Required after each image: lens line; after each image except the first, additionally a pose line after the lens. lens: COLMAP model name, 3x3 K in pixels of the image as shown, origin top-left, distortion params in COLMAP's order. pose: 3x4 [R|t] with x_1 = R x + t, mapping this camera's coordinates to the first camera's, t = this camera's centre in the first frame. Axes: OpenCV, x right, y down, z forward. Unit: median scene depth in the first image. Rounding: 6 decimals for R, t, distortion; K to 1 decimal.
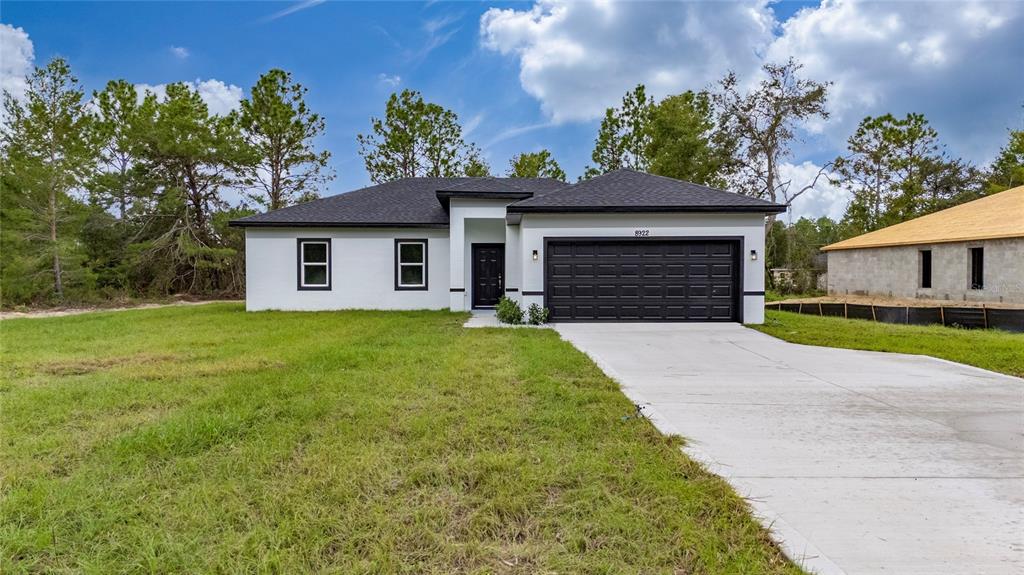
lens RADIAL K [[763.6, 0, 519.1], [0, 763.6, 290.6], [0, 0, 1]] dist [0.051591, -0.033292]
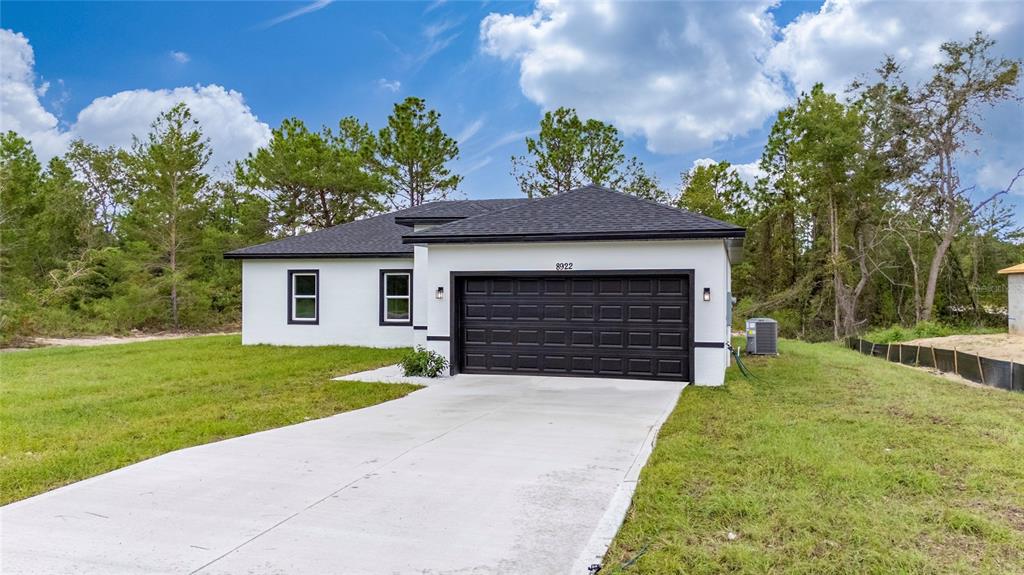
lens RADIAL K [[763.6, 0, 520.9], [0, 763.6, 285.4], [0, 0, 1]] dist [0.051591, -0.033292]
pose [[0.952593, 0.000389, -0.304247, 0.279397], [-0.008790, 0.999617, -0.026243, -0.025929], [0.304120, 0.027673, 0.952232, 0.173086]]
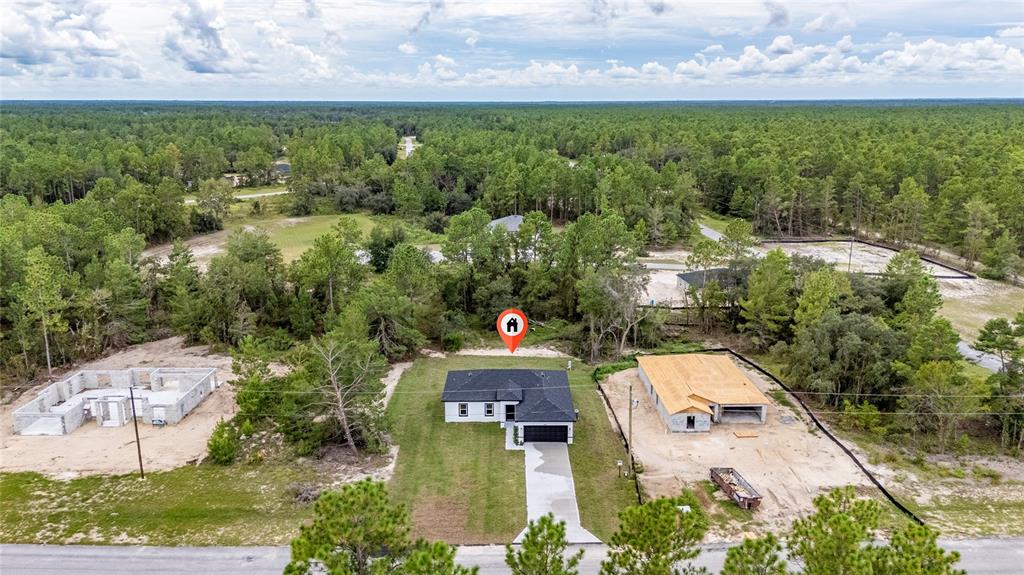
lens RADIAL K [[763.6, 0, 513.2], [0, 763.6, 288.0], [0, 0, 1]] dist [0.051591, -0.033292]
pose [[0.999914, 0.013103, -0.000801, -0.028994], [-0.012554, 0.972336, 0.233248, -1.479498], [0.003835, -0.233218, 0.972417, -2.478428]]
